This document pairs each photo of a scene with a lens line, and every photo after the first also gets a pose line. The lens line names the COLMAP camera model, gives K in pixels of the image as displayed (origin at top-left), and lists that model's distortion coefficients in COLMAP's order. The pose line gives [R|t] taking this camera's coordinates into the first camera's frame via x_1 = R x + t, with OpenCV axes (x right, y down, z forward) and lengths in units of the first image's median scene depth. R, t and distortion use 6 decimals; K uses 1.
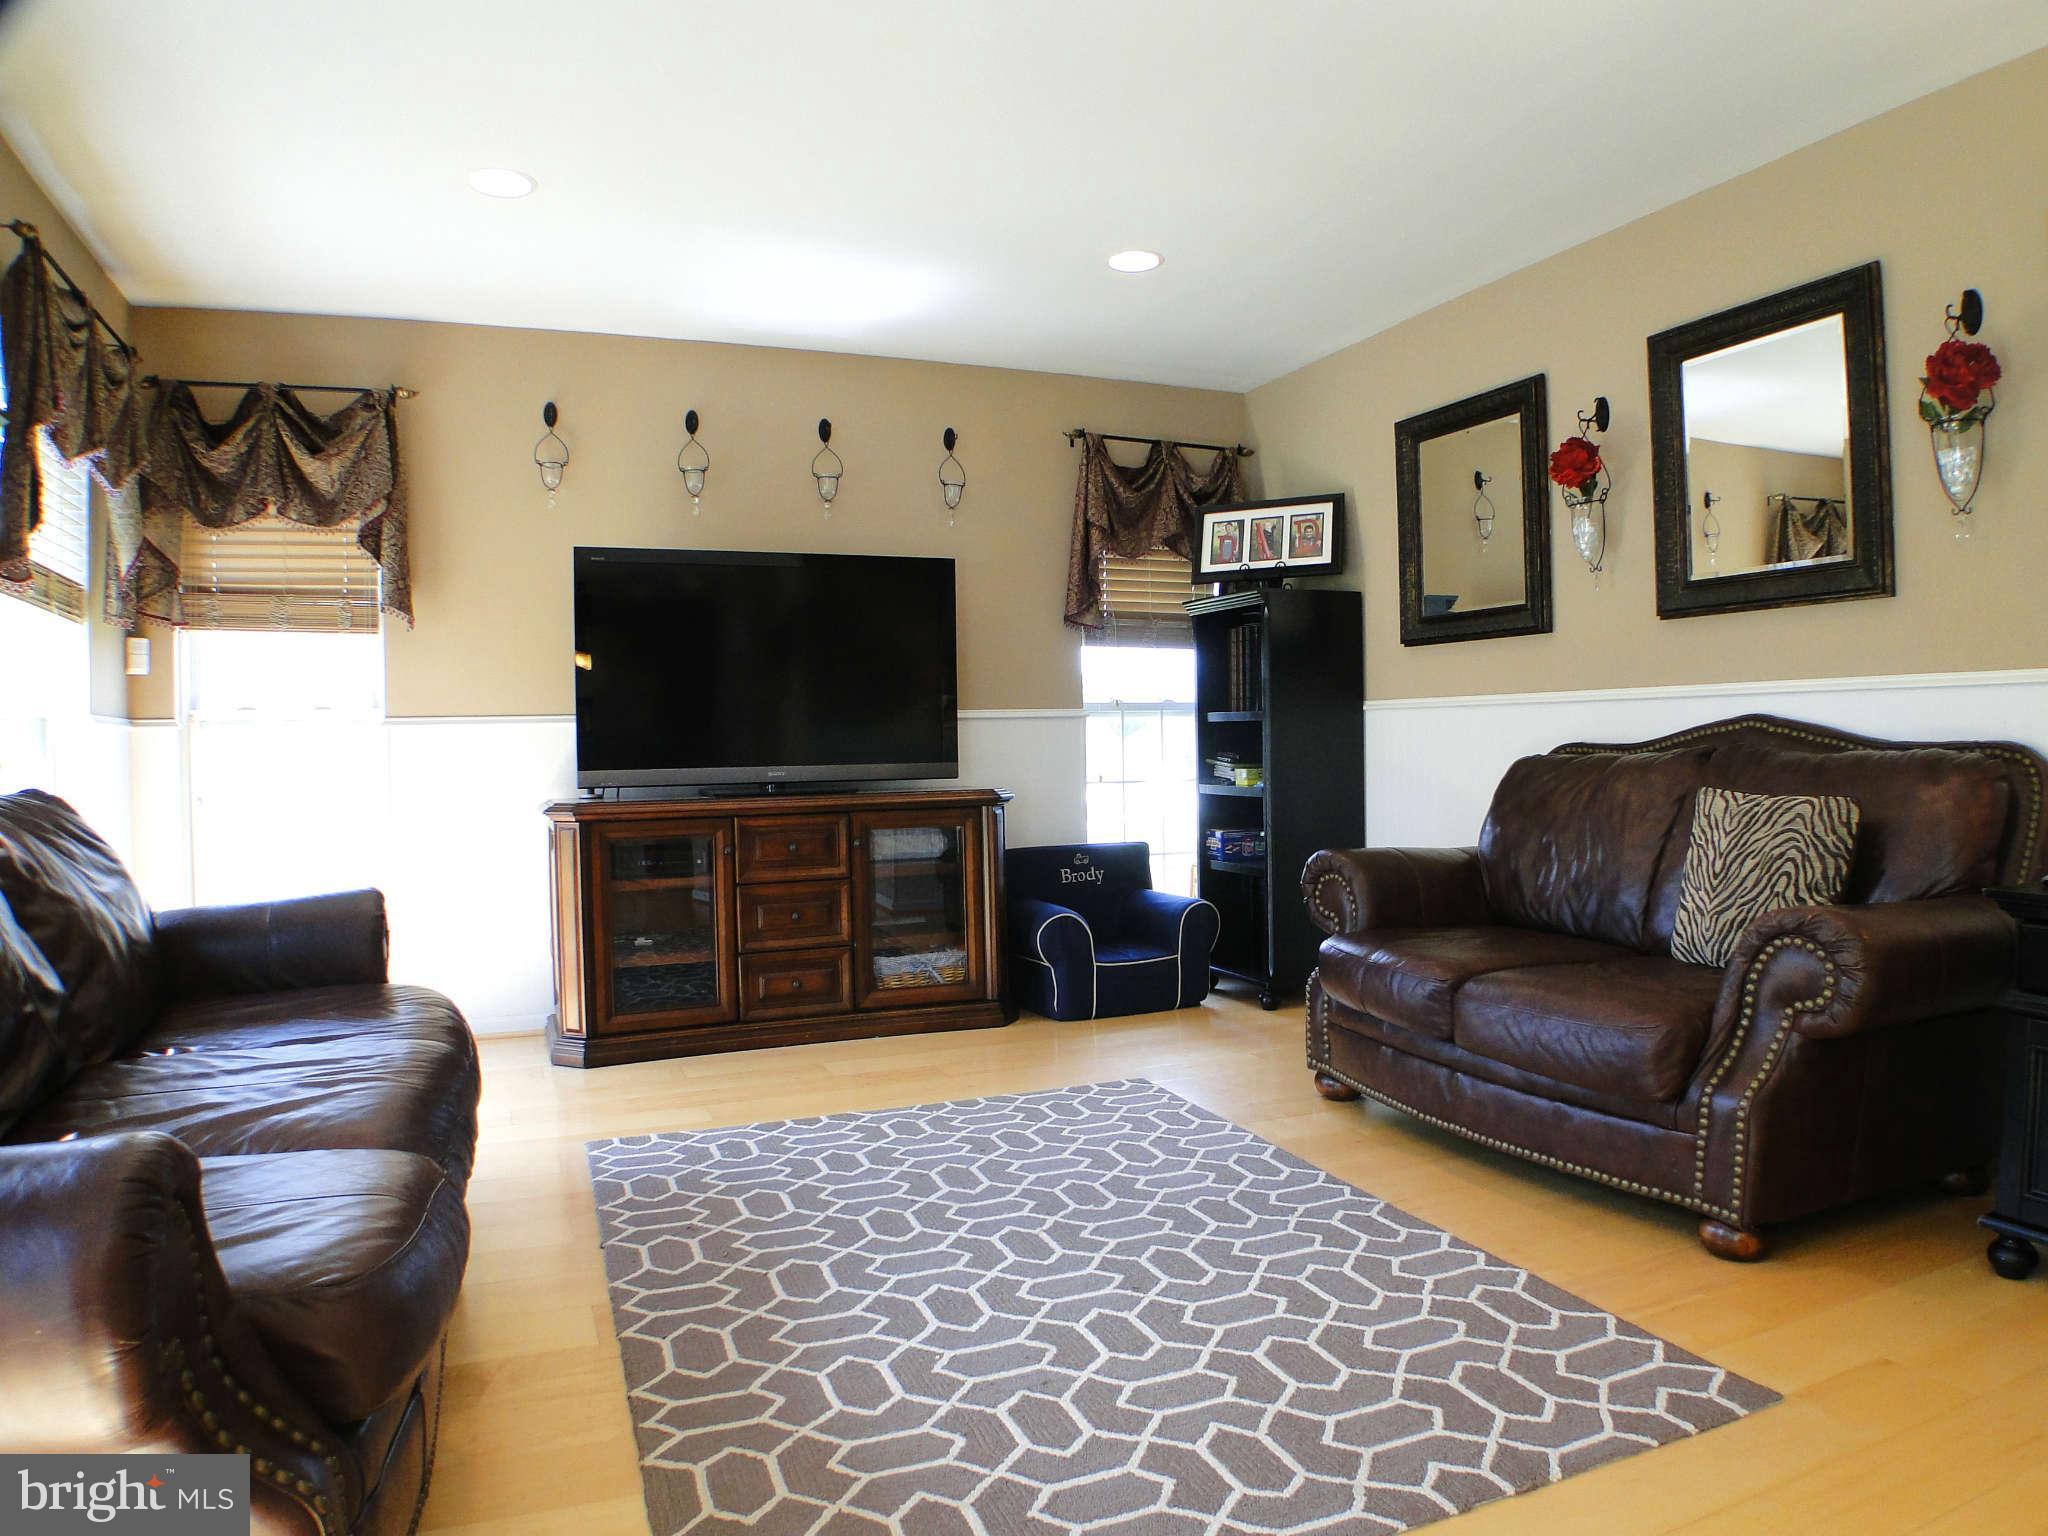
lens RADIAL K [[1348.0, 0, 1024.0], [0, 1348.0, 768.0], [0, 0, 1]] dist [-0.123468, 0.031070]
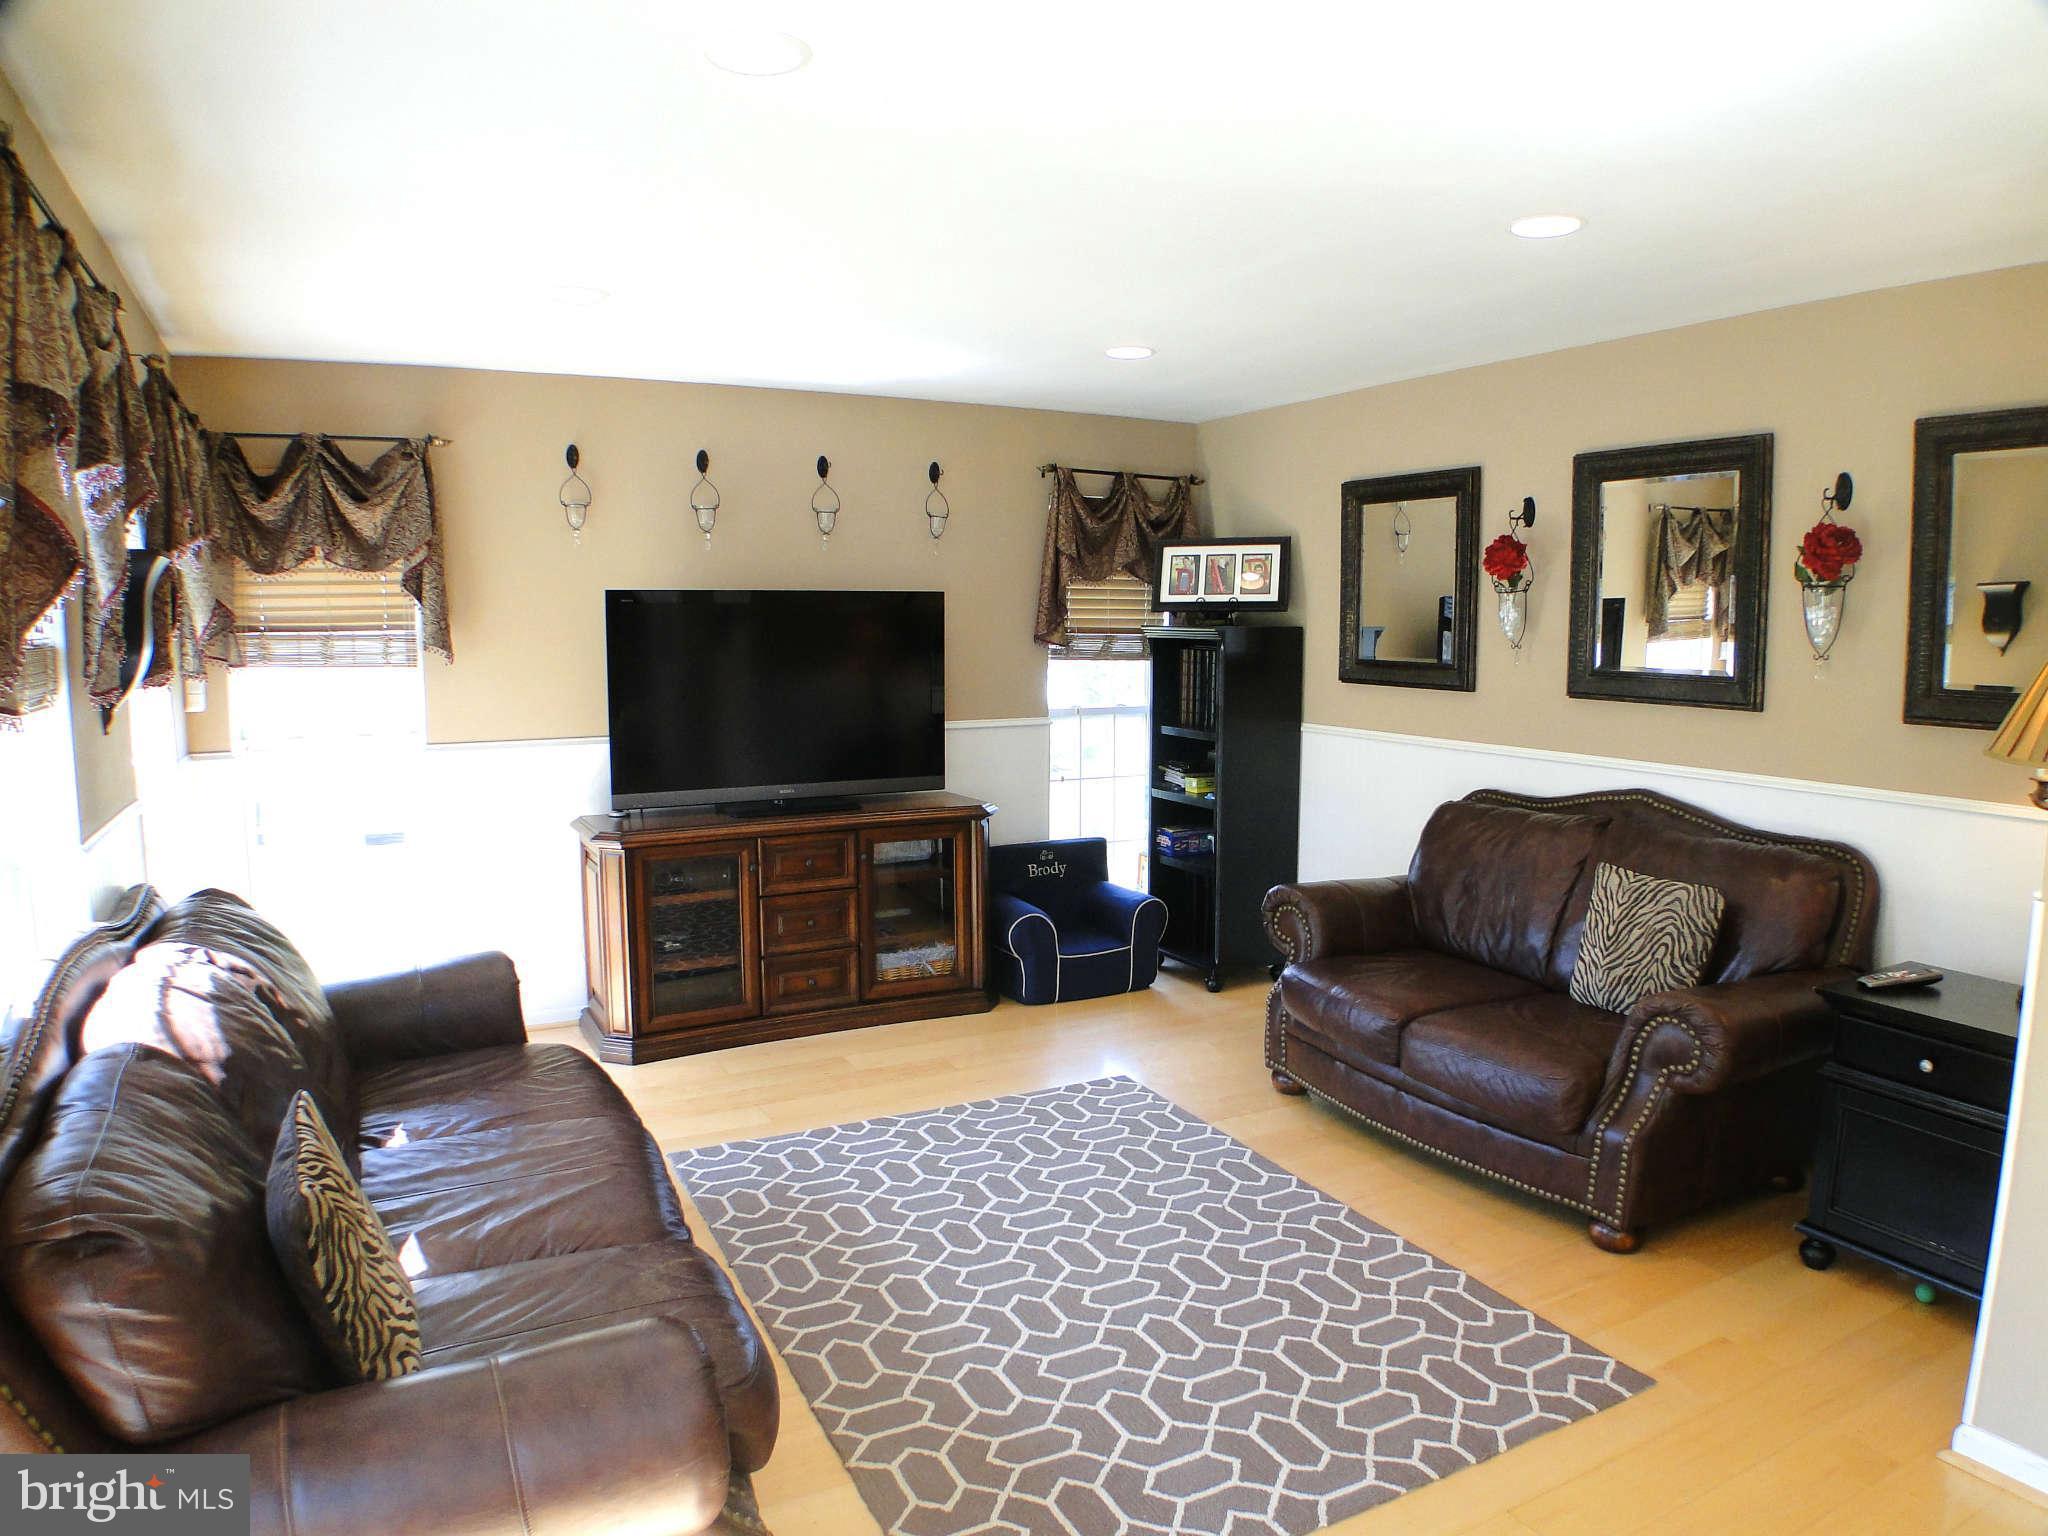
lens RADIAL K [[1321.8, 0, 1026.9], [0, 1321.8, 774.5], [0, 0, 1]] dist [-0.123068, 0.022652]
pose [[0.995491, 0.005767, 0.094682, -0.110145], [-0.014684, 0.995487, 0.093754, -0.140356], [-0.093714, -0.094721, 0.991083, -0.120755]]
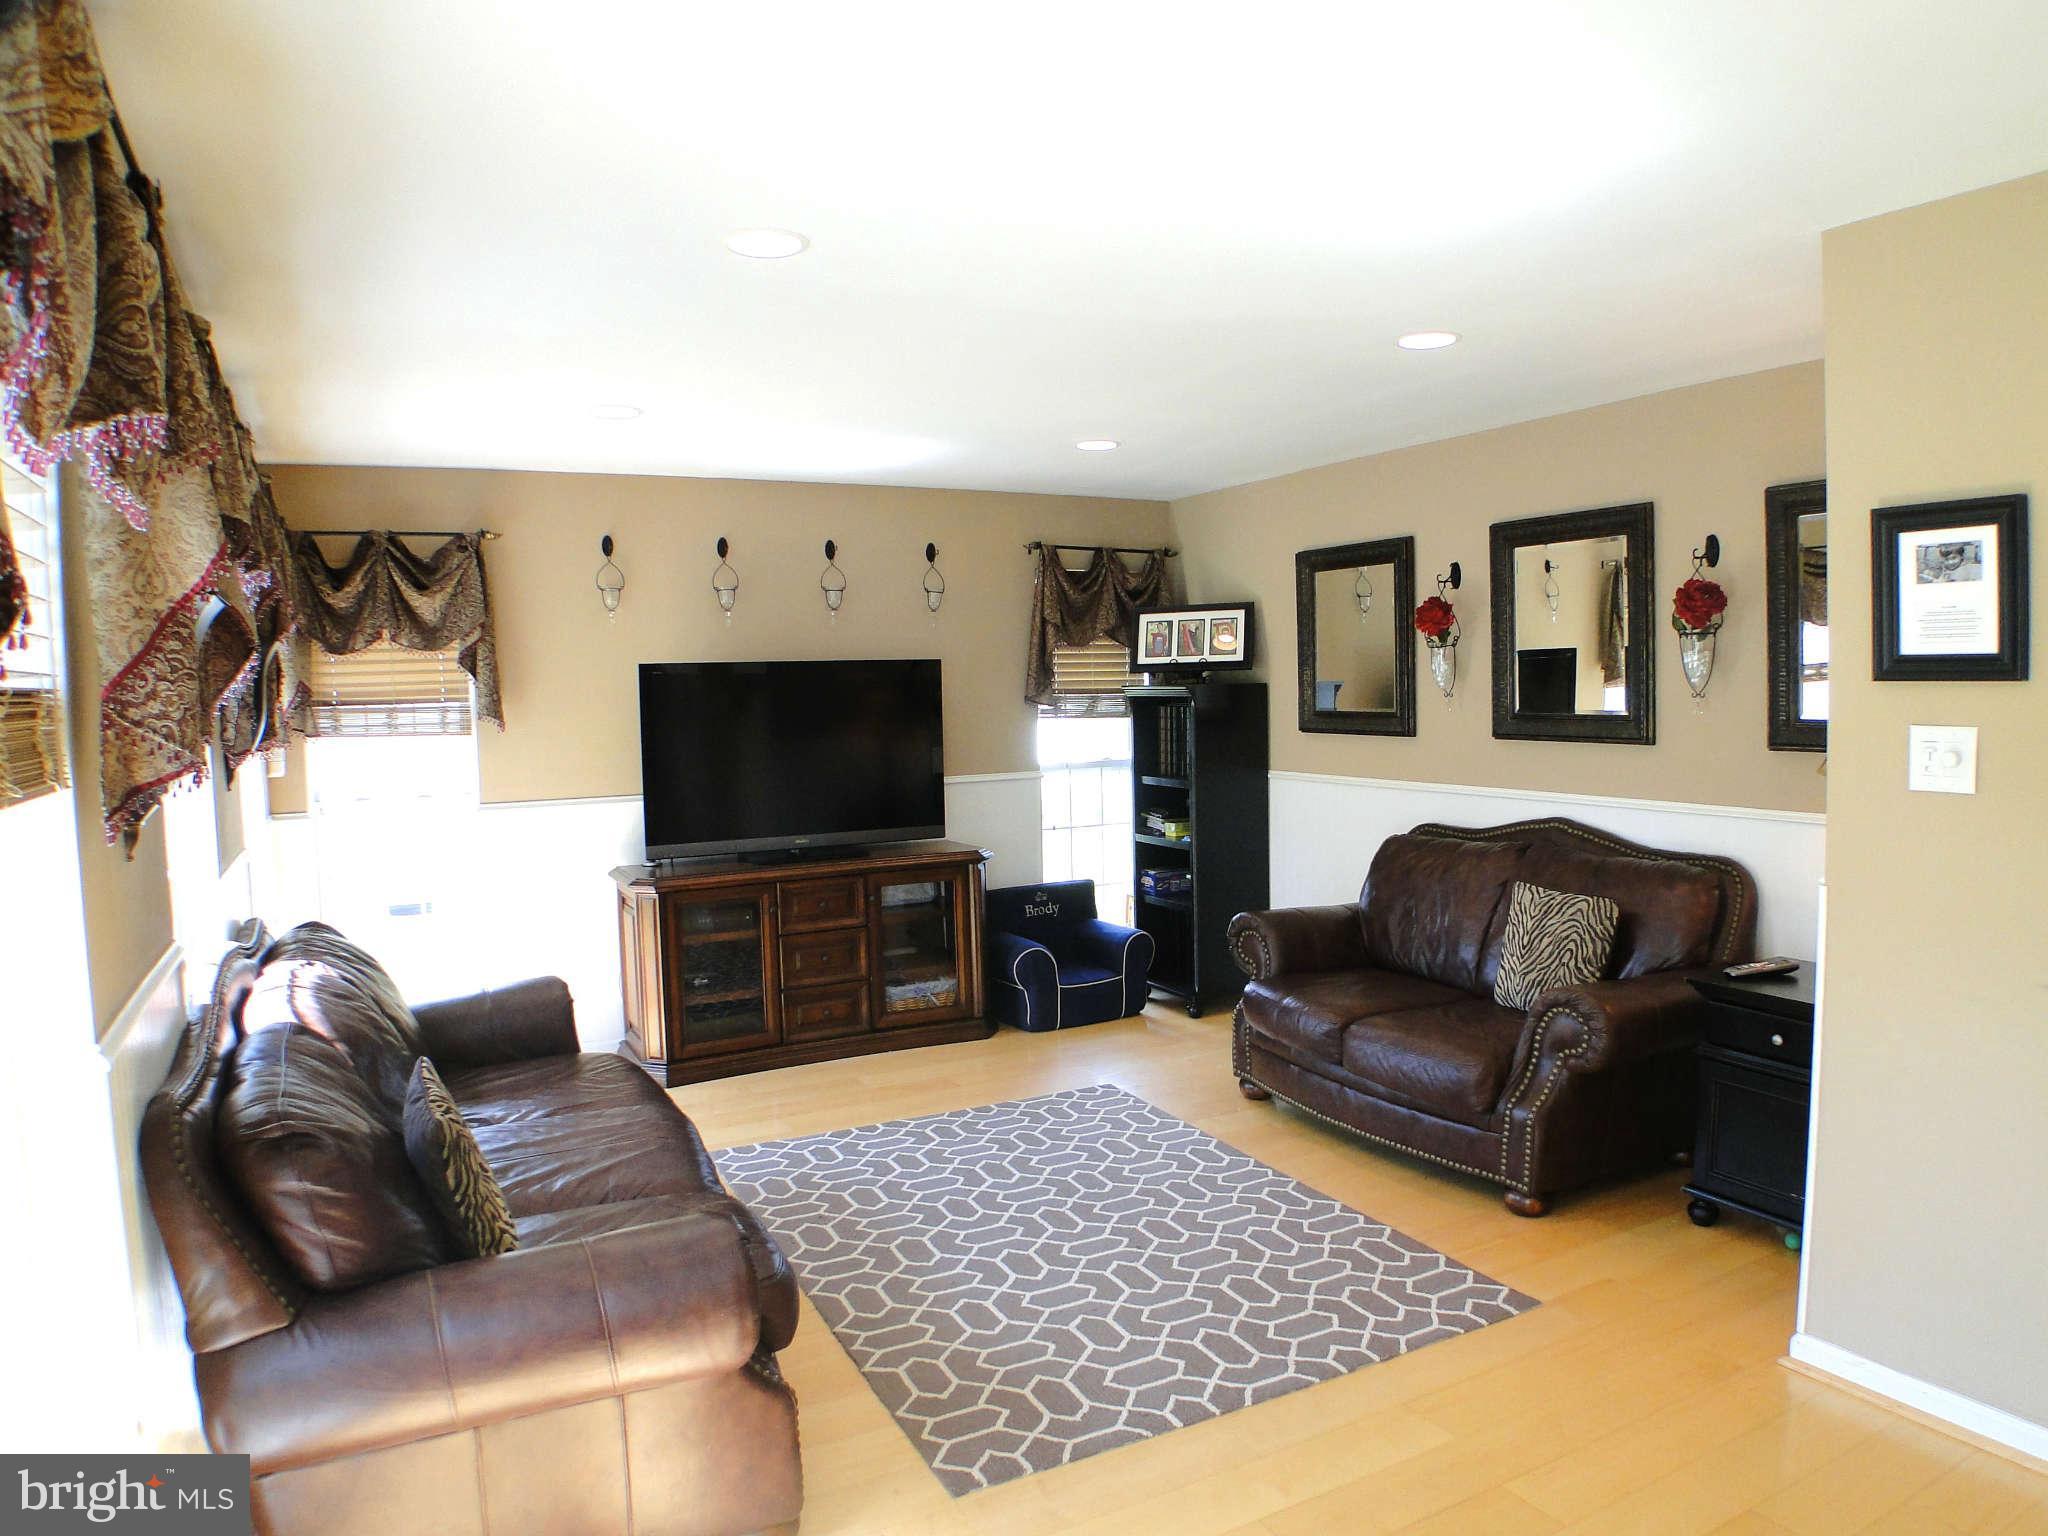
lens RADIAL K [[1345.7, 0, 1017.7], [0, 1345.7, 776.6], [0, 0, 1]] dist [-0.104547, -0.000180]
pose [[0.996794, -0.011159, 0.079228, -0.103077], [0.007594, 0.998952, 0.045146, -0.133751], [-0.079648, -0.044400, 0.995834, -0.299432]]
